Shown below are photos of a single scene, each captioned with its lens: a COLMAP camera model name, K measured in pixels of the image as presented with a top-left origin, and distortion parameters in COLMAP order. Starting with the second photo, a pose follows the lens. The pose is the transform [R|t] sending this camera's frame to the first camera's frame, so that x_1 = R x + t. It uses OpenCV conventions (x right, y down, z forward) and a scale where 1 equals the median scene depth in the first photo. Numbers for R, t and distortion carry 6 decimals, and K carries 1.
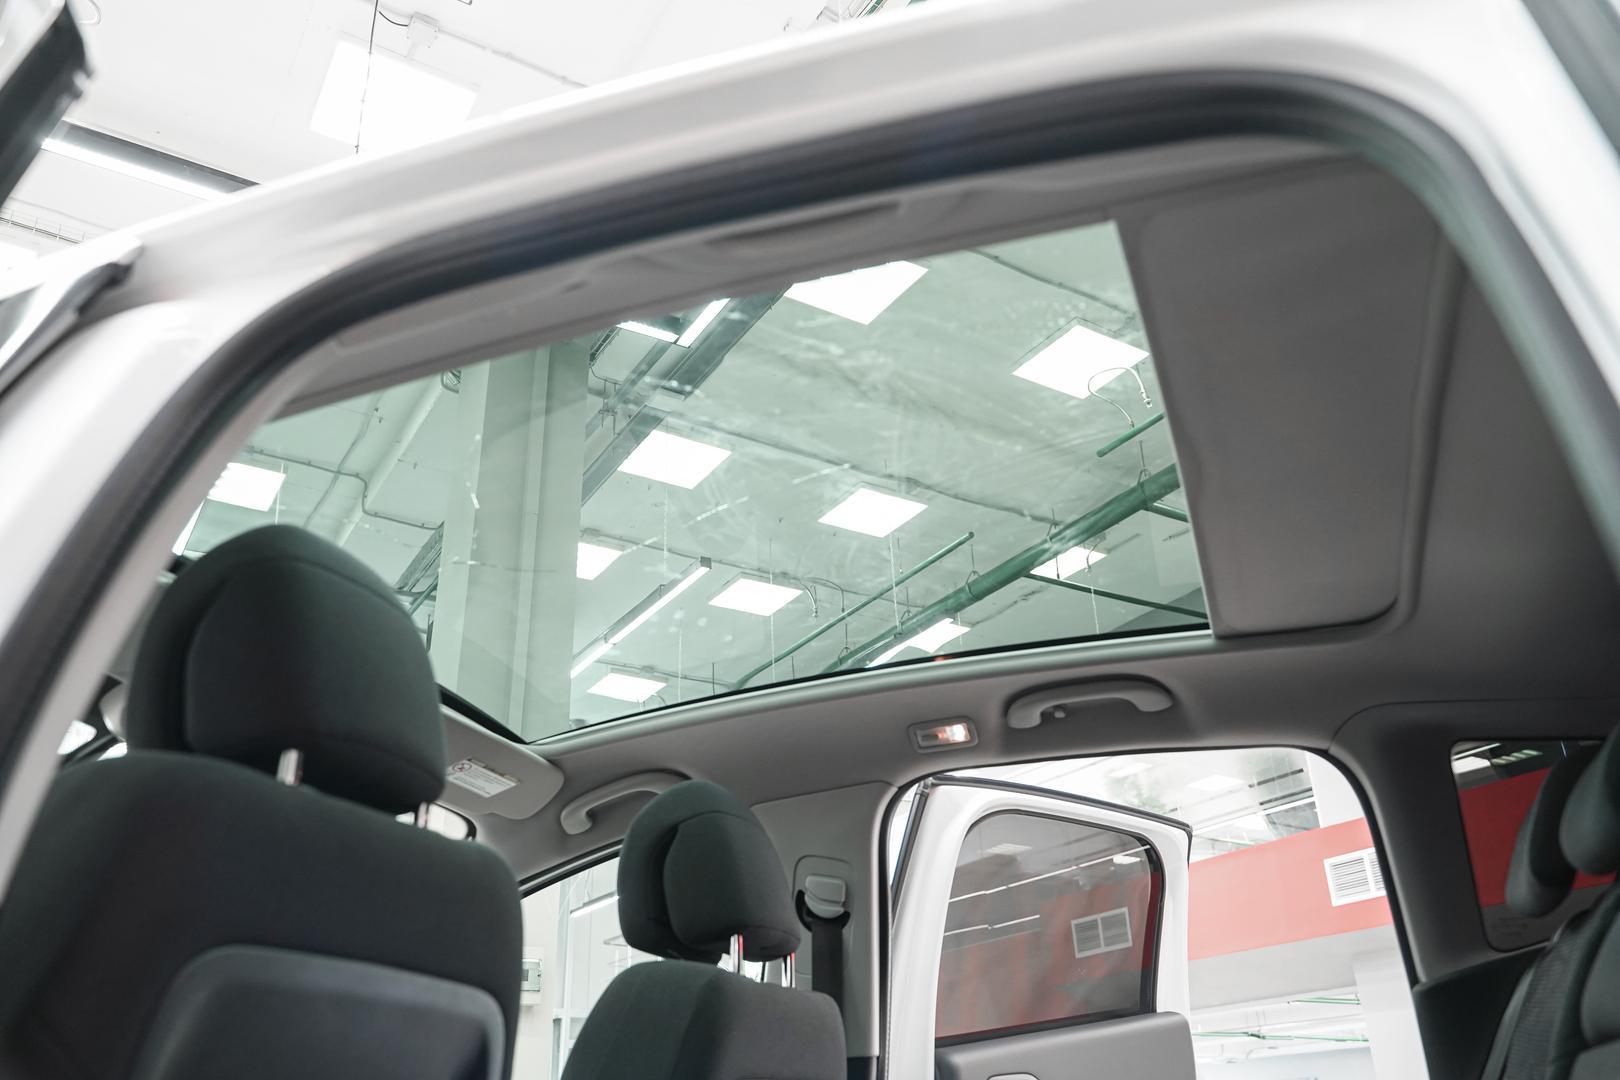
lens RADIAL K [[1272.1, 0, 810.0], [0, 1272.1, 540.0], [0, 0, 1]] dist [-0.004744, -0.003121]
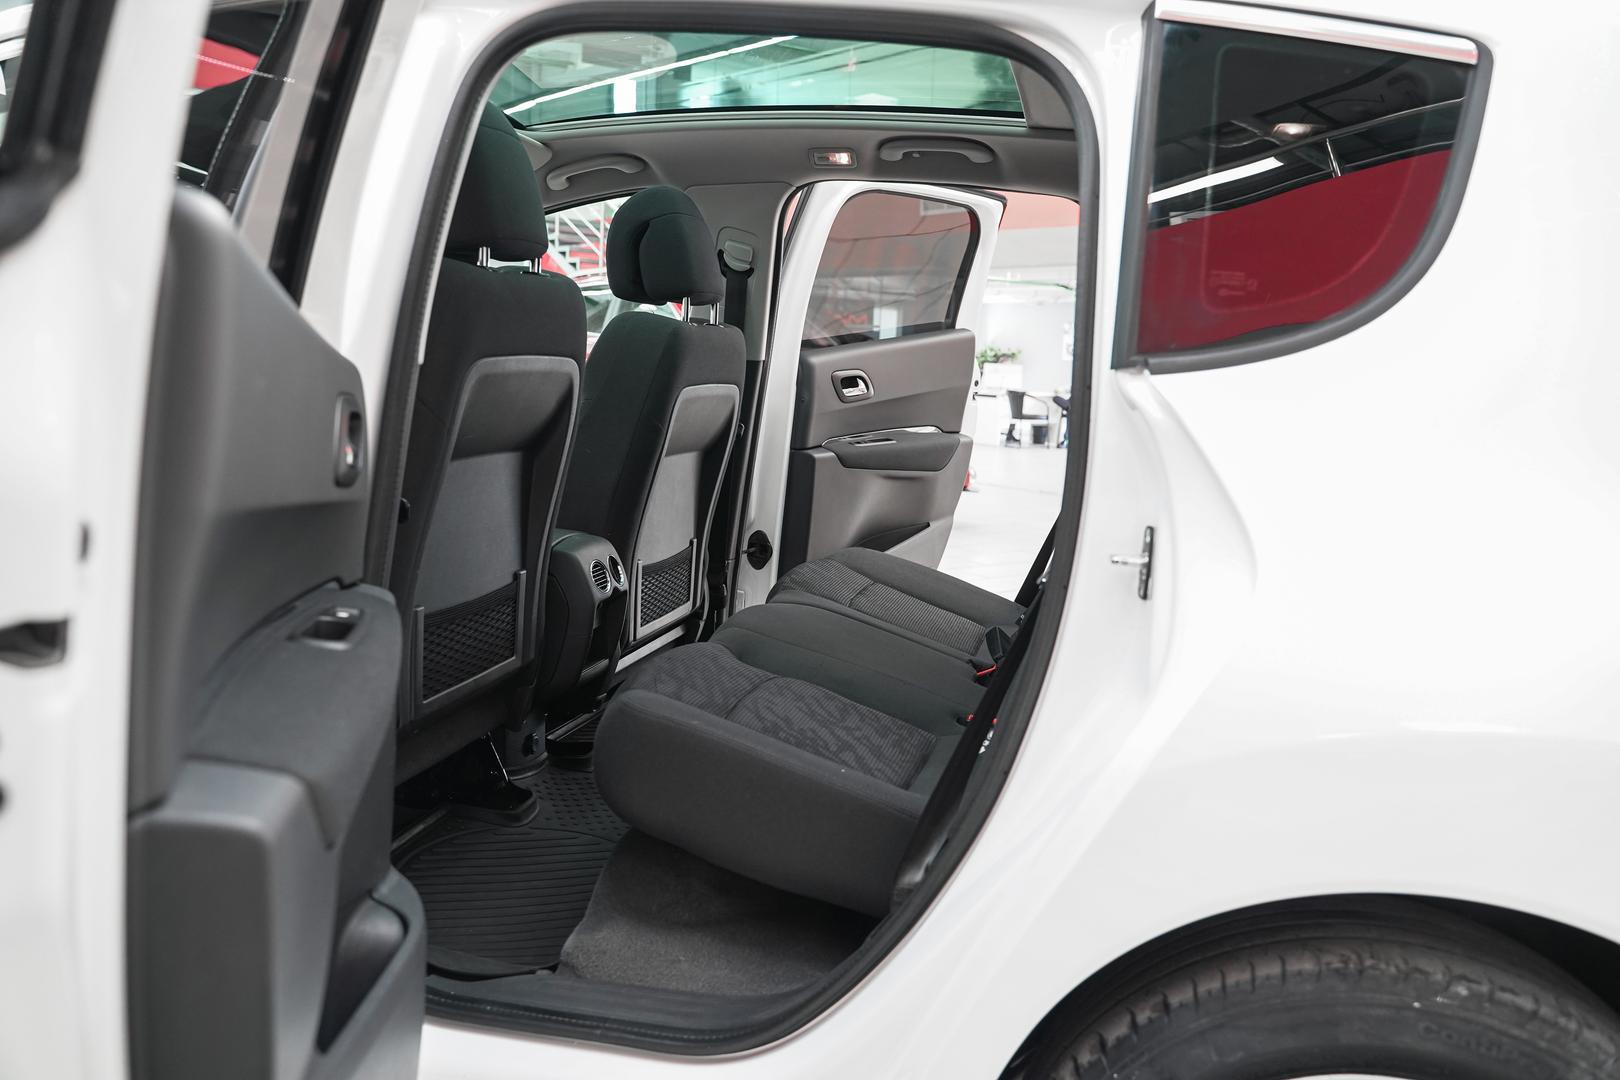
lens RADIAL K [[1272.1, 0, 810.0], [0, 1272.1, 540.0], [0, 0, 1]] dist [-0.004744, -0.003121]
pose [[0.990280, 0.055442, 0.127558, -0.074084], [-0.118040, 0.820070, 0.559957, -0.276931], [-0.073562, -0.569571, 0.818643, -0.377404]]
